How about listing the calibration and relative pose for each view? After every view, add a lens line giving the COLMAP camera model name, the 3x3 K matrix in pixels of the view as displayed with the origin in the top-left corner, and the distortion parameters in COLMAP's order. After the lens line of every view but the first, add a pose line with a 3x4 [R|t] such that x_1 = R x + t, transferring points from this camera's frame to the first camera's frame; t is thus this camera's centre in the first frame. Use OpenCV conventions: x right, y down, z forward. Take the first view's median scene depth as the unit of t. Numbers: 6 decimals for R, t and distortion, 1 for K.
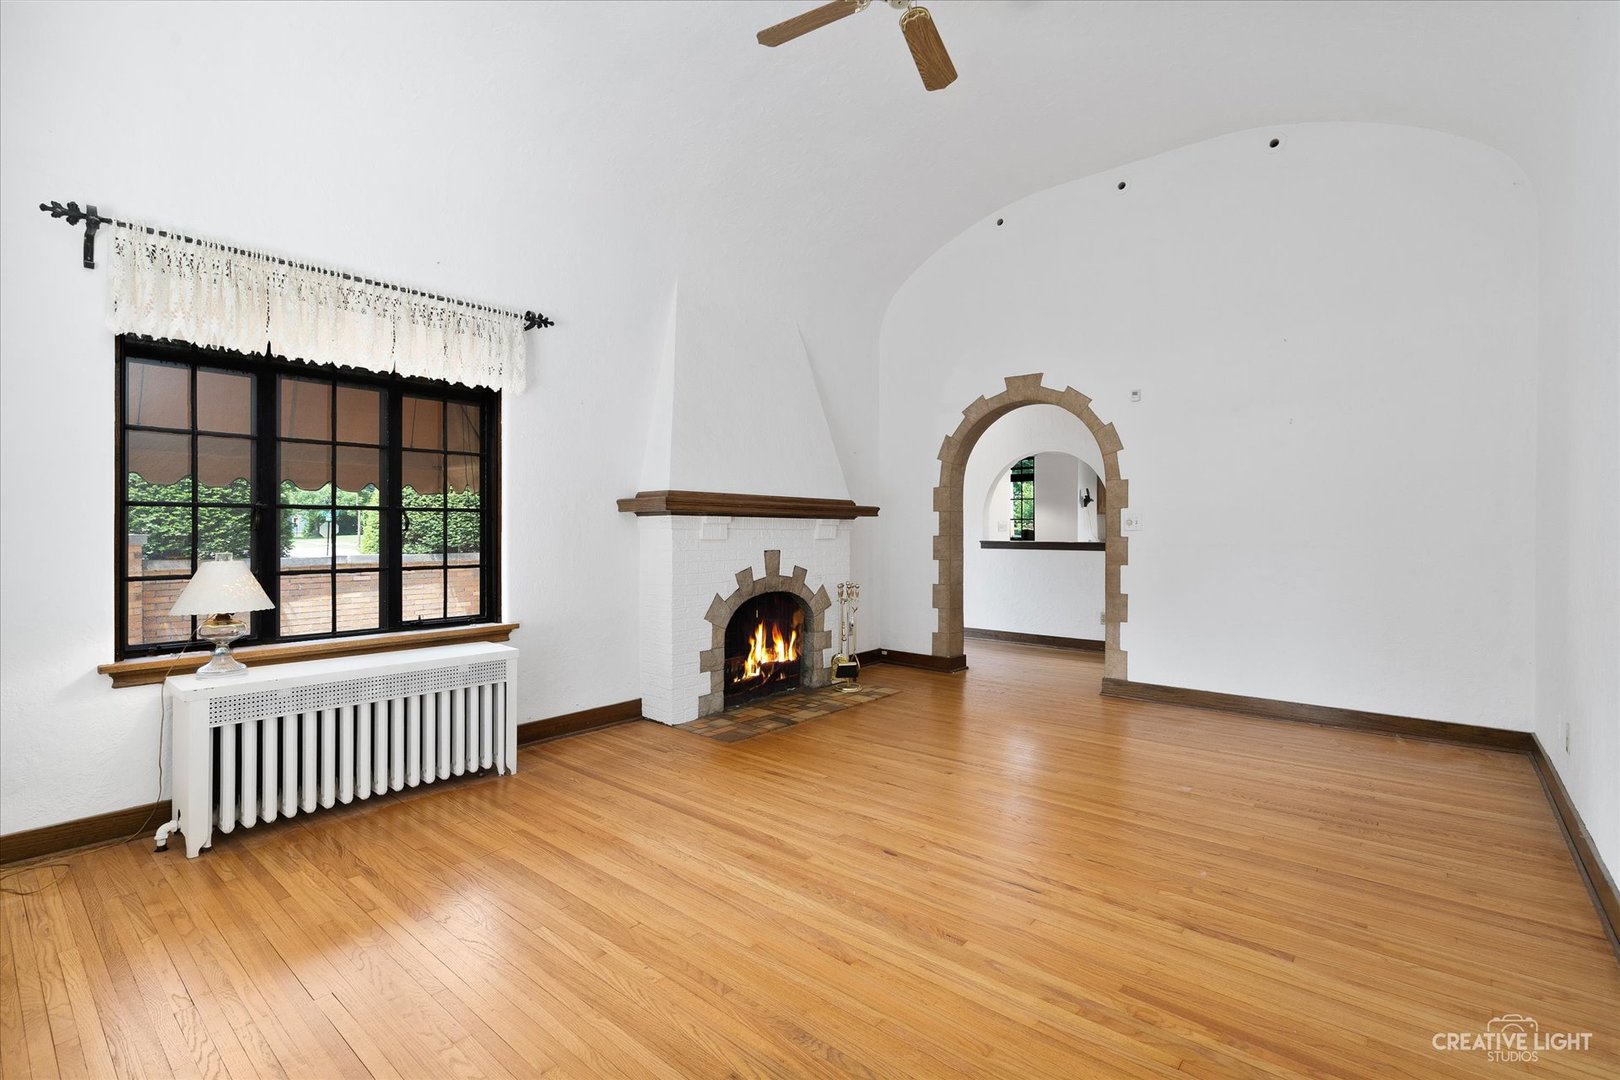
lens RADIAL K [[743.7, 0, 814.0], [0, 743.7, 540.9], [0, 0, 1]] dist [0.001898, 0.000236]
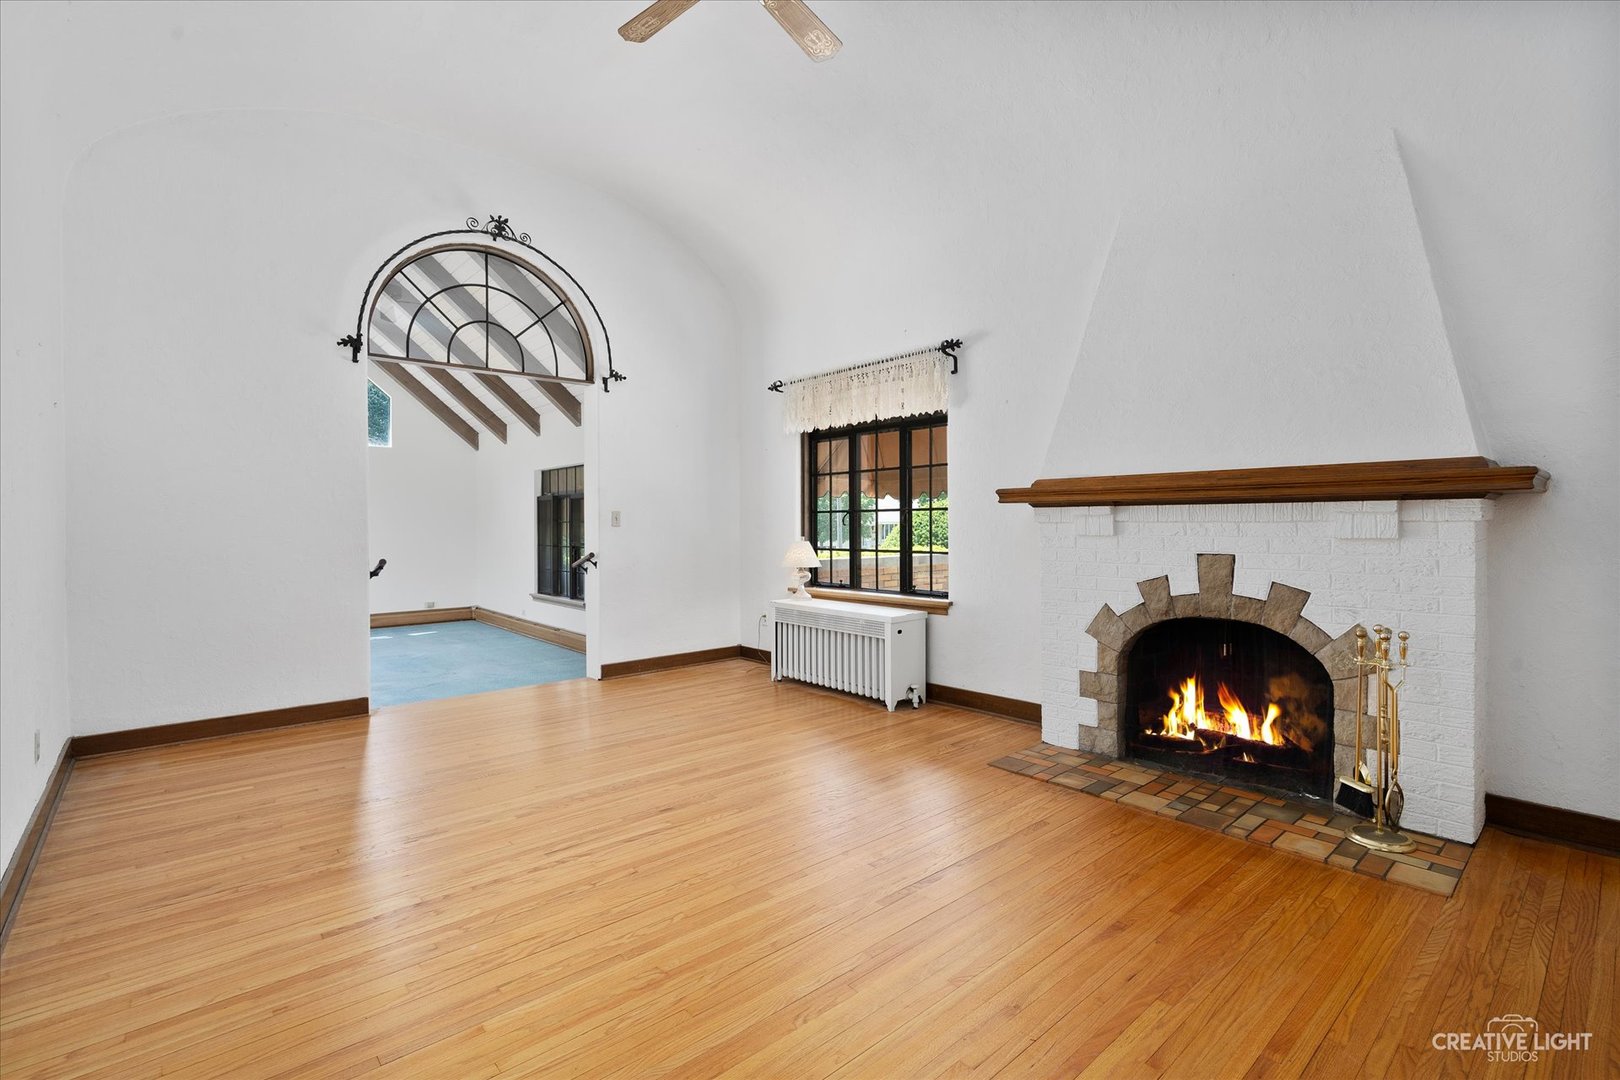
lens RADIAL K [[743.7, 0, 811.0], [0, 743.7, 533.3], [0, 0, 1]] dist [0.001898, 0.000236]
pose [[-0.162751, 0.012658, -0.986586, 0.739231], [-0.008434, 0.999863, 0.014220, -0.013225], [0.986631, 0.010635, -0.162622, 0.874118]]
